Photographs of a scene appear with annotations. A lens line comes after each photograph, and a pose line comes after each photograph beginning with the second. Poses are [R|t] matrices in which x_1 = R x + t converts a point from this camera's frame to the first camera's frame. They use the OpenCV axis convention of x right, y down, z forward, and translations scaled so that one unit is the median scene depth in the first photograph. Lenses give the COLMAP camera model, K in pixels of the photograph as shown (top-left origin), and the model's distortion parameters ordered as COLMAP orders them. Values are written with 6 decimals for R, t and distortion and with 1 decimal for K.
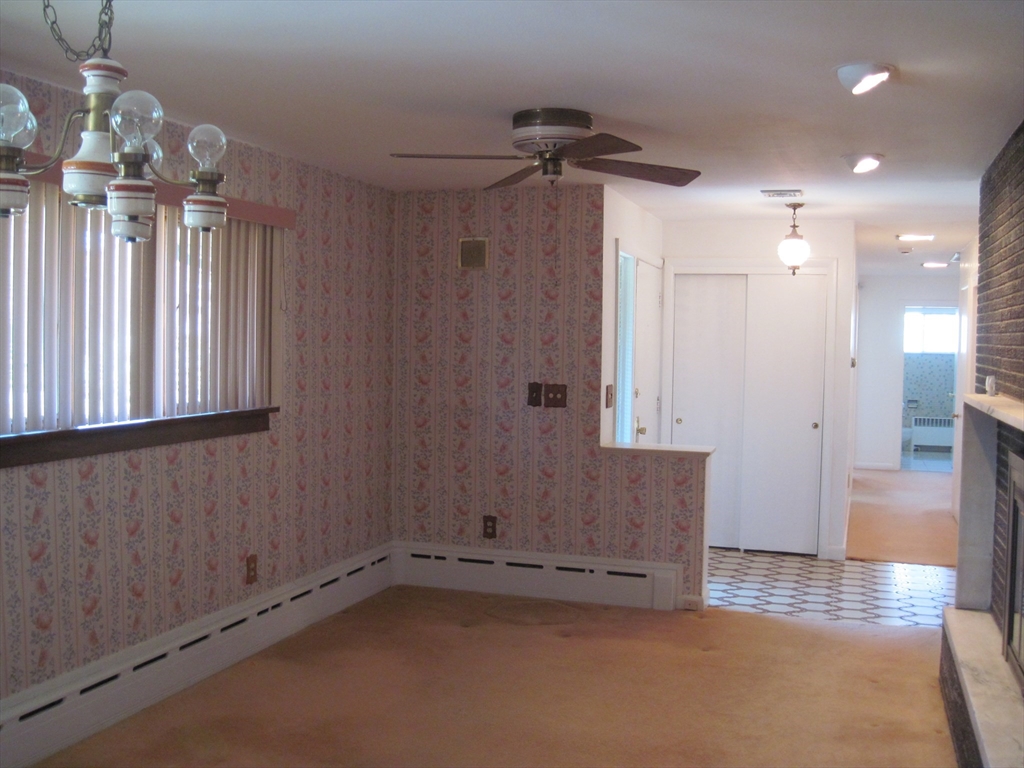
lens RADIAL K [[1029.2, 0, 509.5], [0, 1029.2, 386.6], [0, 0, 1]] dist [-0.105621, 0.000000]
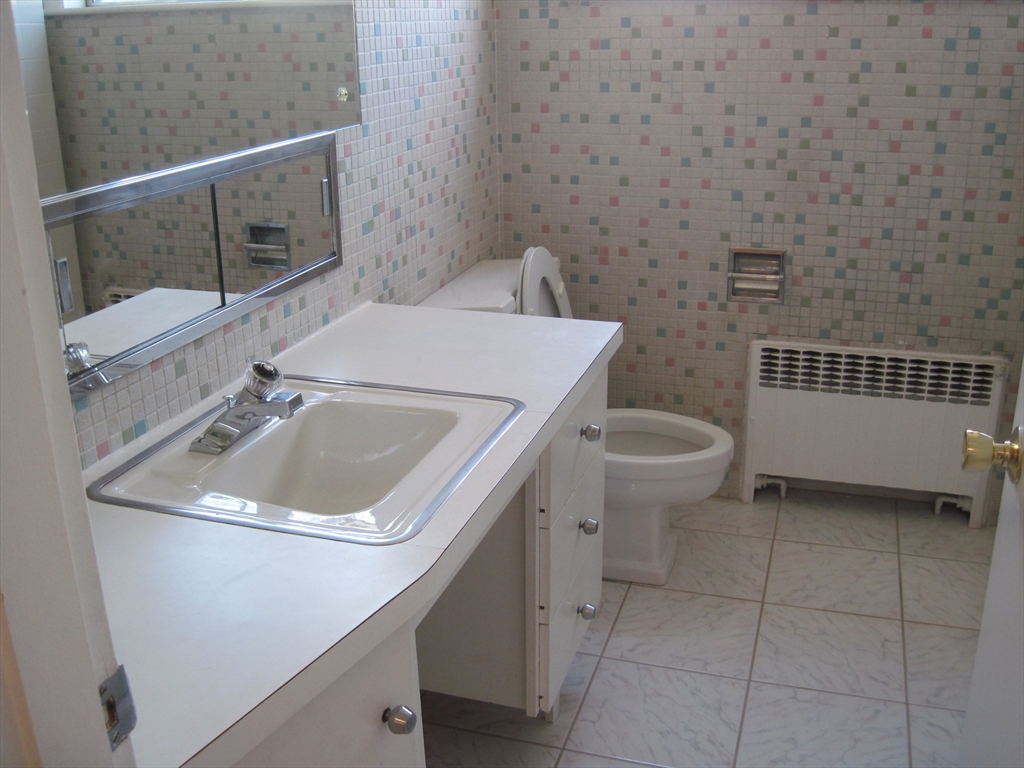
lens RADIAL K [[1029.2, 0, 512.2], [0, 1029.2, 383.5], [0, 0, 1]] dist [-0.105621, 0.000000]
pose [[0.999259, -0.037383, 0.009137, 0.351348], [0.033175, 0.957116, 0.287798, -0.019917], [-0.019504, -0.287282, 0.957648, 0.813852]]
